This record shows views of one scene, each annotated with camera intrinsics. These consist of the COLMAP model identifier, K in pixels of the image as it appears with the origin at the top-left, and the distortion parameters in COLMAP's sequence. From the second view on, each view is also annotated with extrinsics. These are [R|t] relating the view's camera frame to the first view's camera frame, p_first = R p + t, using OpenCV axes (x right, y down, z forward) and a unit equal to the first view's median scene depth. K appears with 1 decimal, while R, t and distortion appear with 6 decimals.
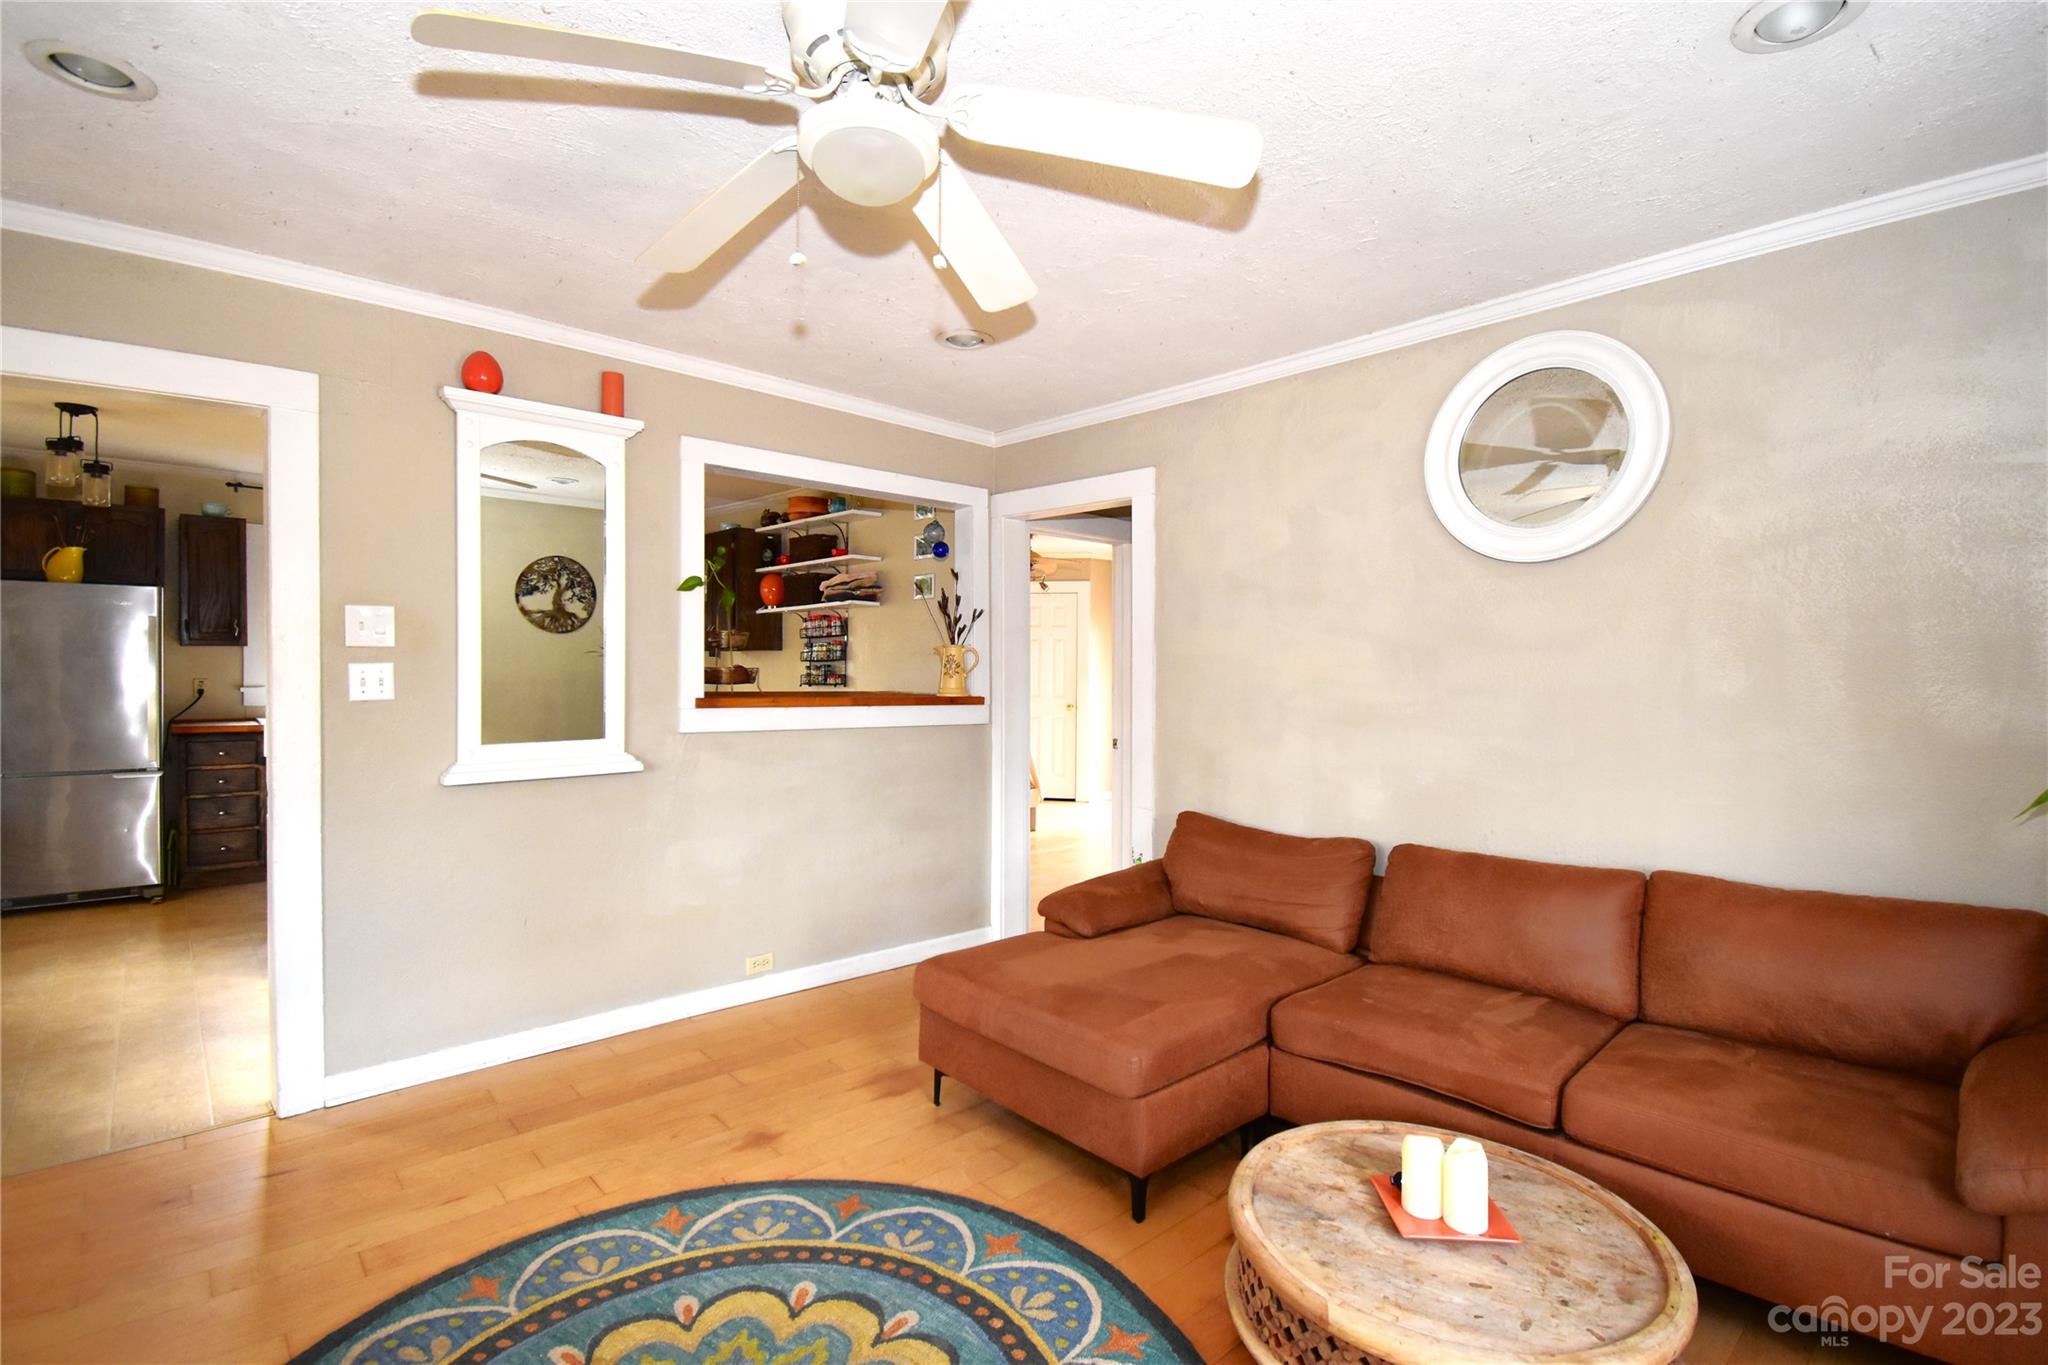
lens RADIAL K [[951.3, 0, 1070.4], [0, 951.3, 682.8], [0, 0, 1]] dist [0.023157, -0.029619]
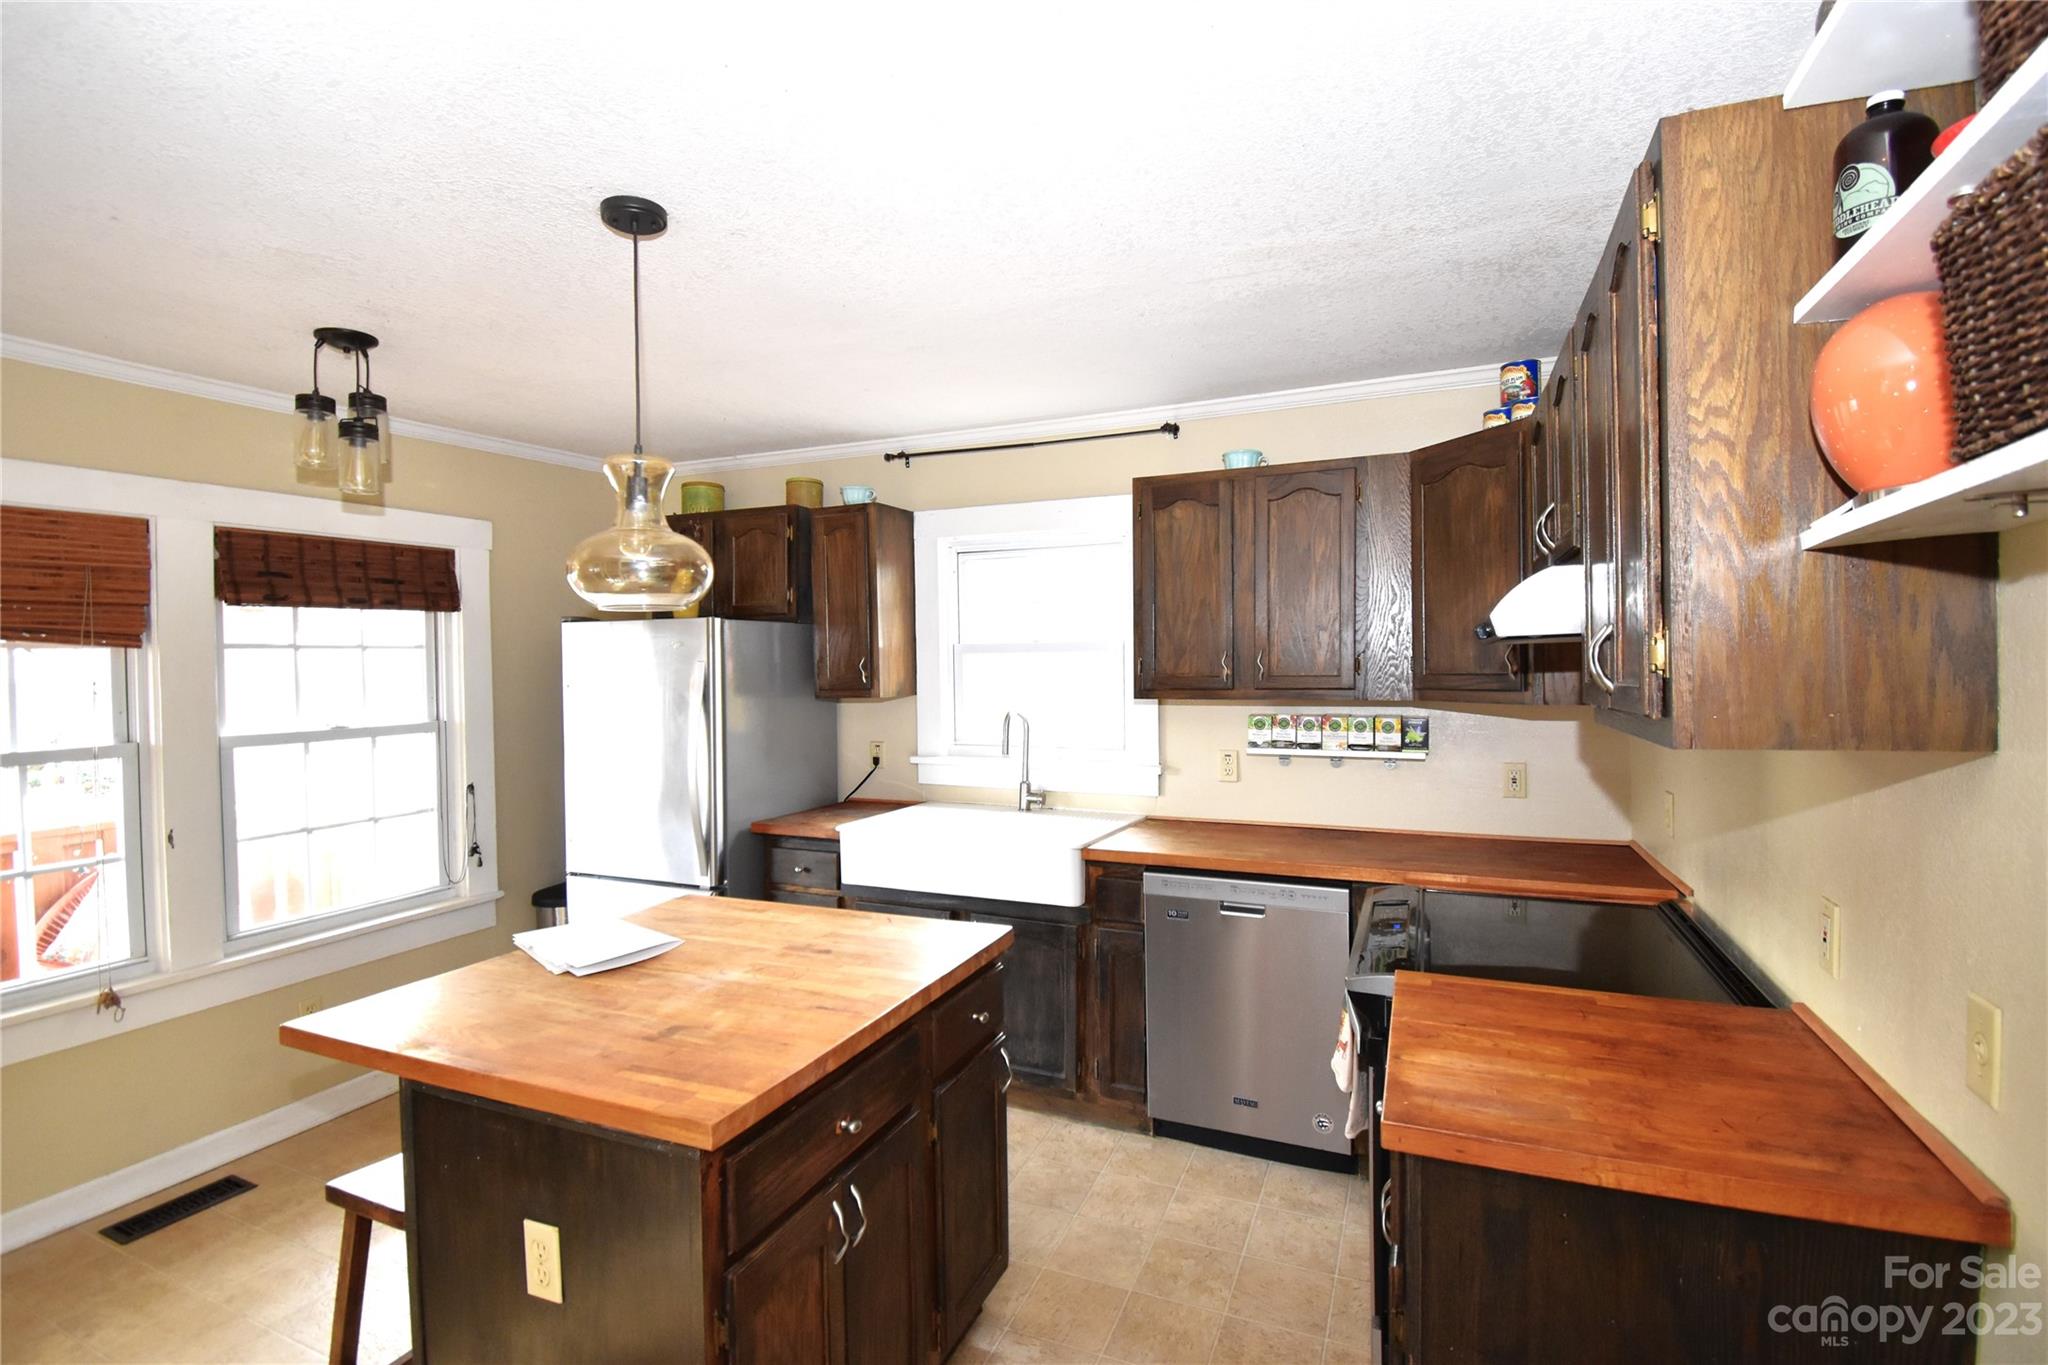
lens RADIAL K [[951.3, 0, 1070.4], [0, 951.3, 682.8], [0, 0, 1]] dist [0.023157, -0.029619]
pose [[0.389655, 0.001919, -0.920959, -0.239289], [-0.004988, 0.999988, -0.000027, -0.055678], [0.920947, 0.004604, 0.389660, 0.973279]]
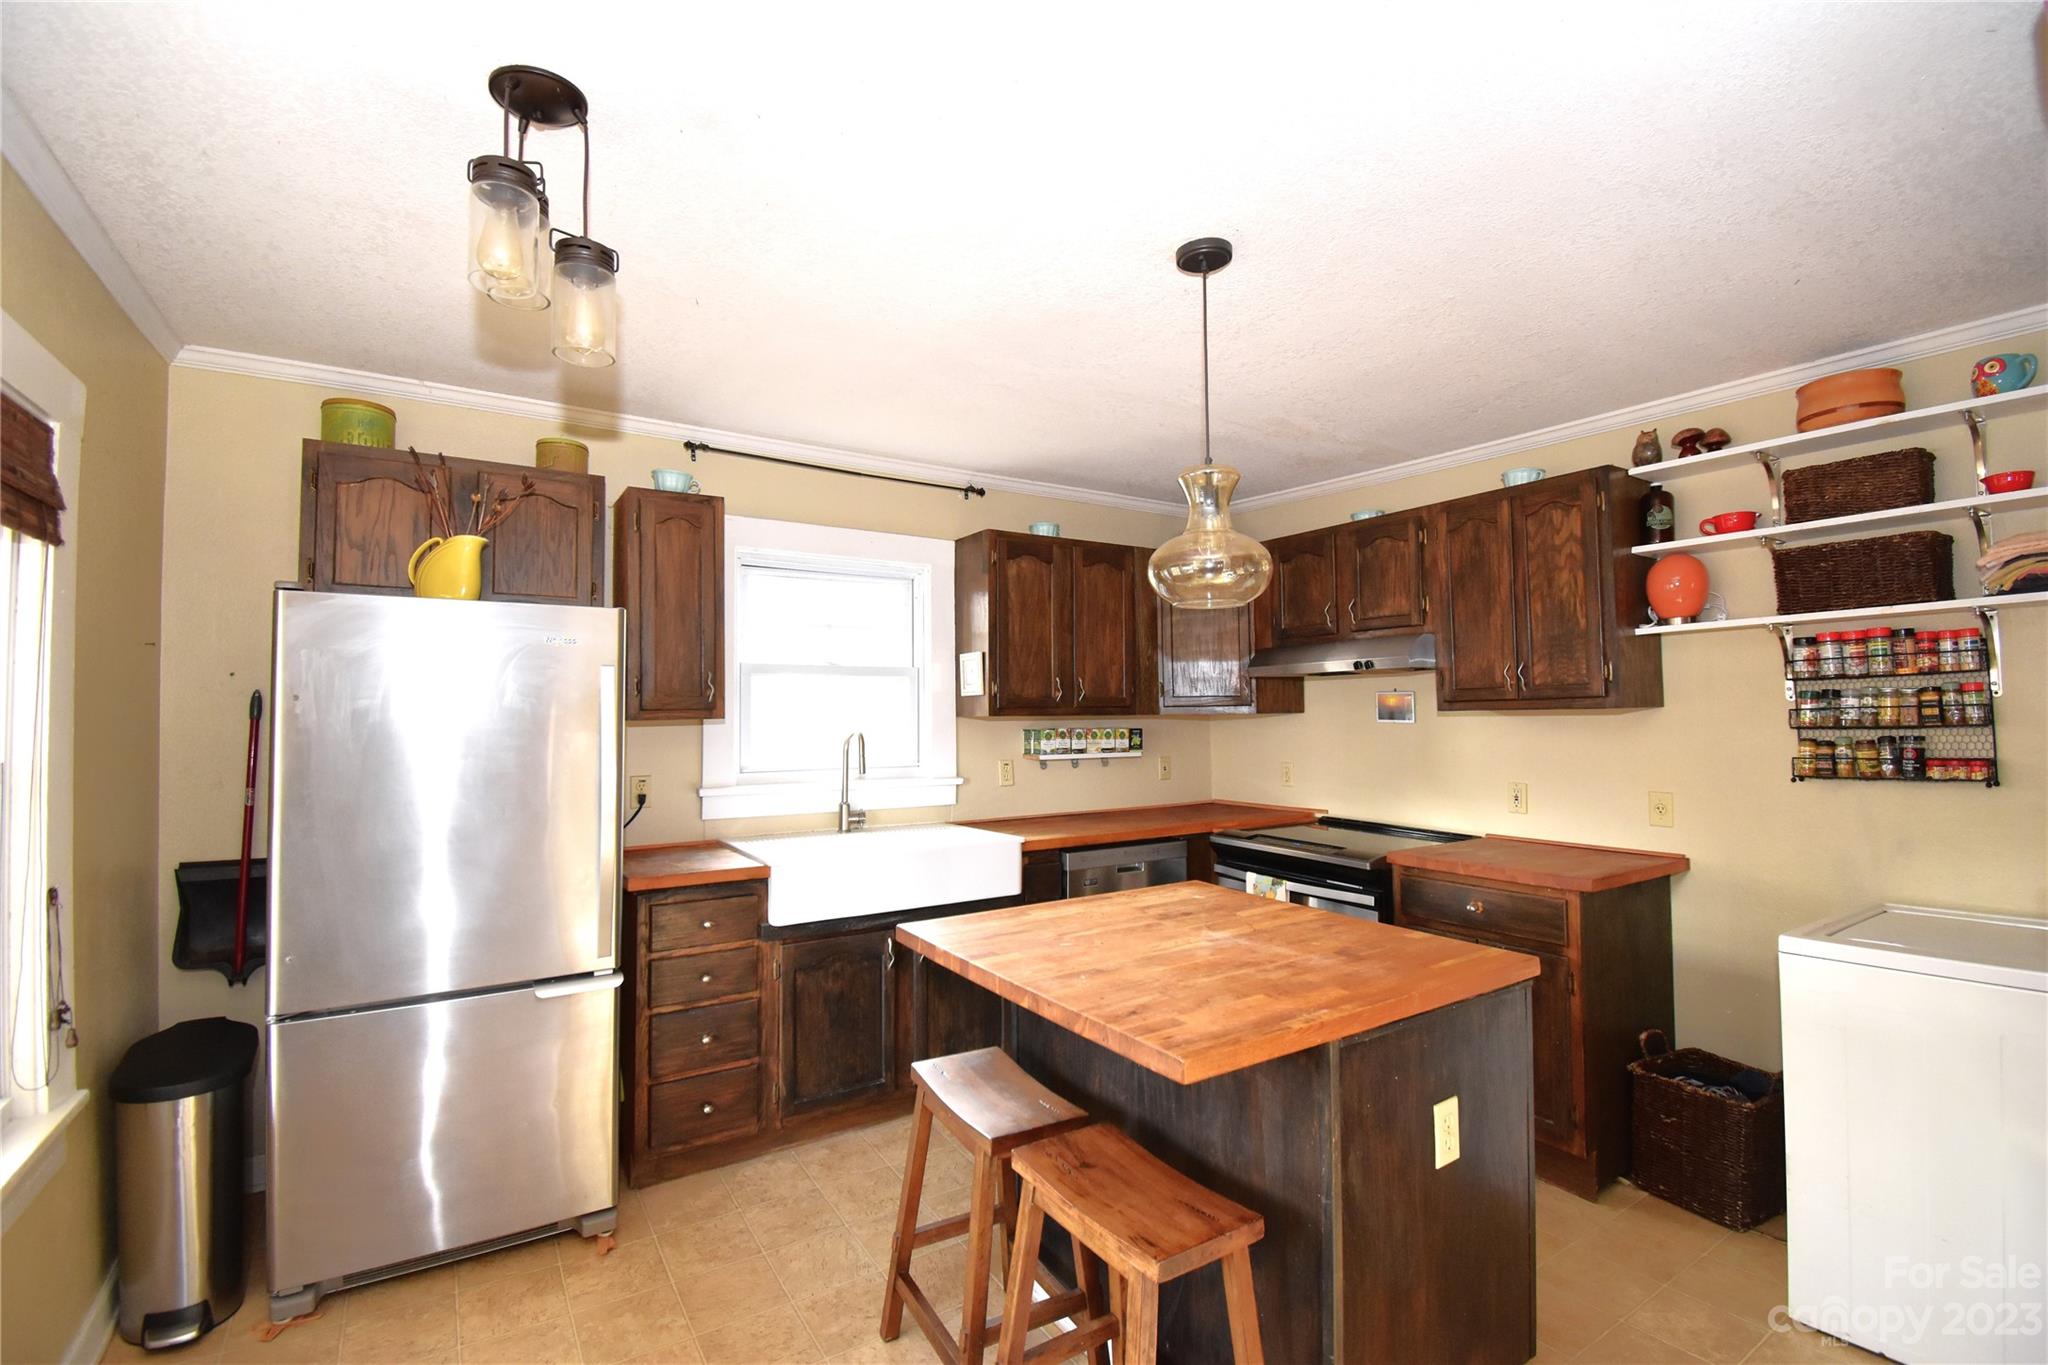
lens RADIAL K [[906.2, 0, 1024.0], [0, 906.2, 682.5], [0, 0, 1]] dist [0.023470, -0.031400]
pose [[0.980446, -0.026304, -0.195022, -0.652830], [0.015376, 0.998236, -0.057338, -0.029875], [0.196187, 0.053218, 0.979121, 0.563861]]
